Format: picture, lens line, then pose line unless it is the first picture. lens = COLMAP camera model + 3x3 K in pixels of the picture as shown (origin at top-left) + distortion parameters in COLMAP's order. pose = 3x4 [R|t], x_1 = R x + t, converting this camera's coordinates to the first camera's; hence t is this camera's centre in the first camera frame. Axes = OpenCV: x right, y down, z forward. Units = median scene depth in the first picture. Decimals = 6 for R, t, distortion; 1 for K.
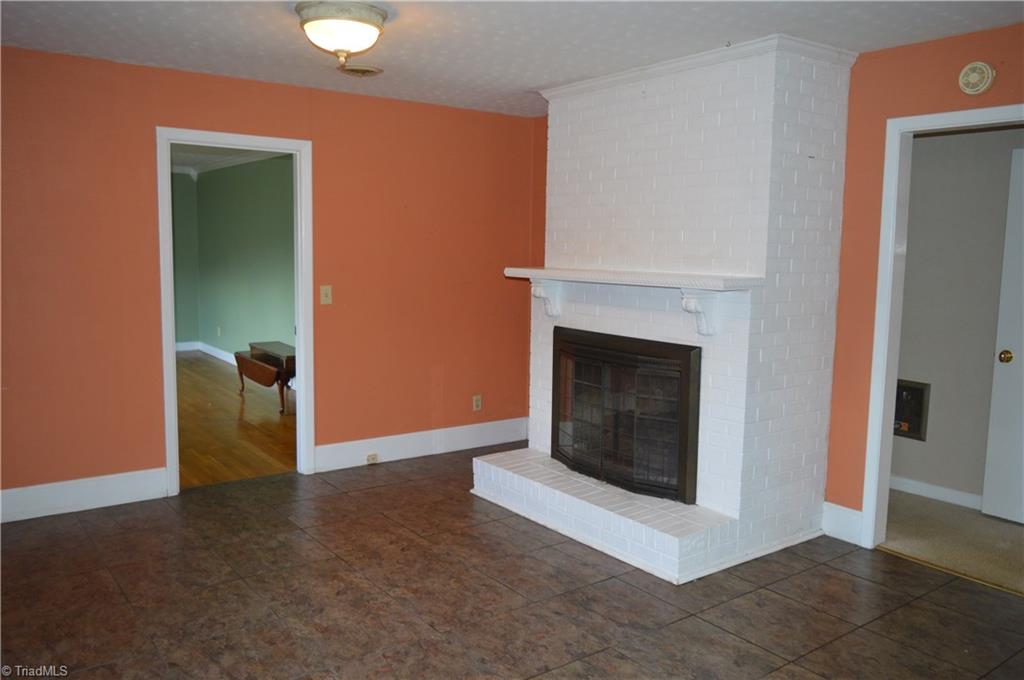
lens RADIAL K [[797.1, 0, 510.2], [0, 797.1, 333.4], [0, 0, 1]] dist [-0.026911, 0.010036]
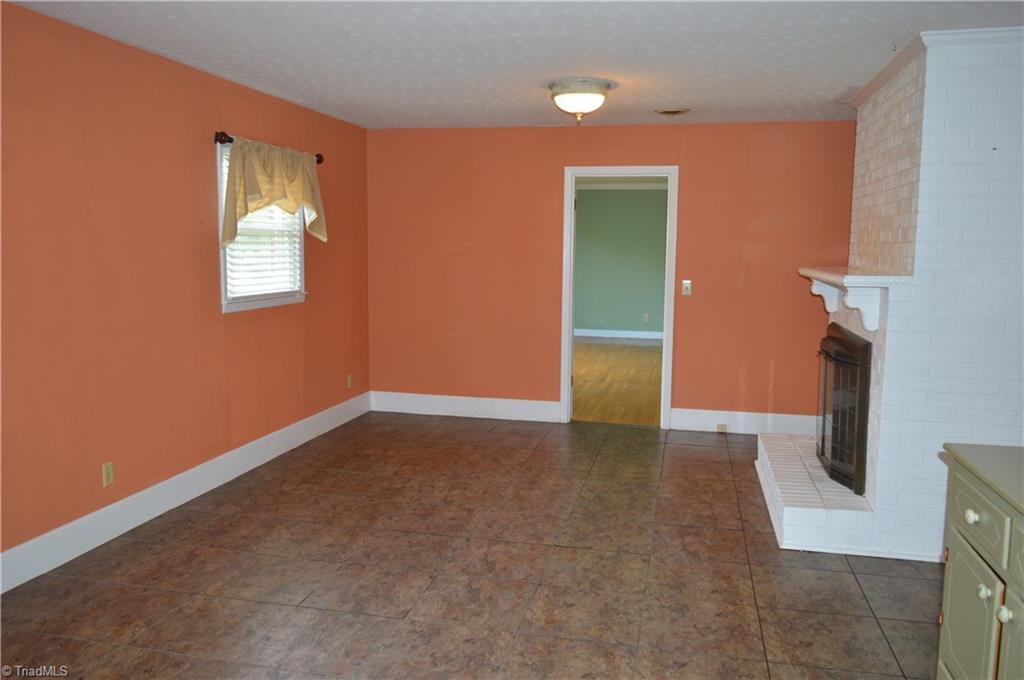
lens RADIAL K [[805.8, 0, 512.0], [0, 805.8, 340.0], [0, 0, 1]] dist [-0.046361, 0.000664]
pose [[0.645751, 0.079091, -0.759441, 0.717218], [-0.080392, 0.996135, 0.035383, 0.013426], [0.759304, 0.038204, 0.649614, -0.026355]]
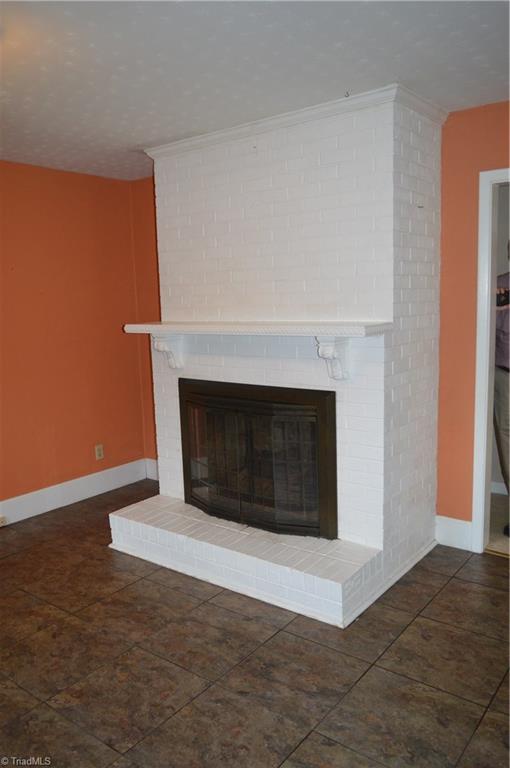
lens RADIAL K [[597.9, 0, 255.0], [0, 597.9, 384.0], [0, 0, 1]] dist [-0.026911, 0.010036]
pose [[0.960696, -0.083892, 0.264622, -0.067300], [0.074593, 0.996198, 0.045013, -0.035325], [-0.267392, -0.023505, 0.963301, 0.270011]]
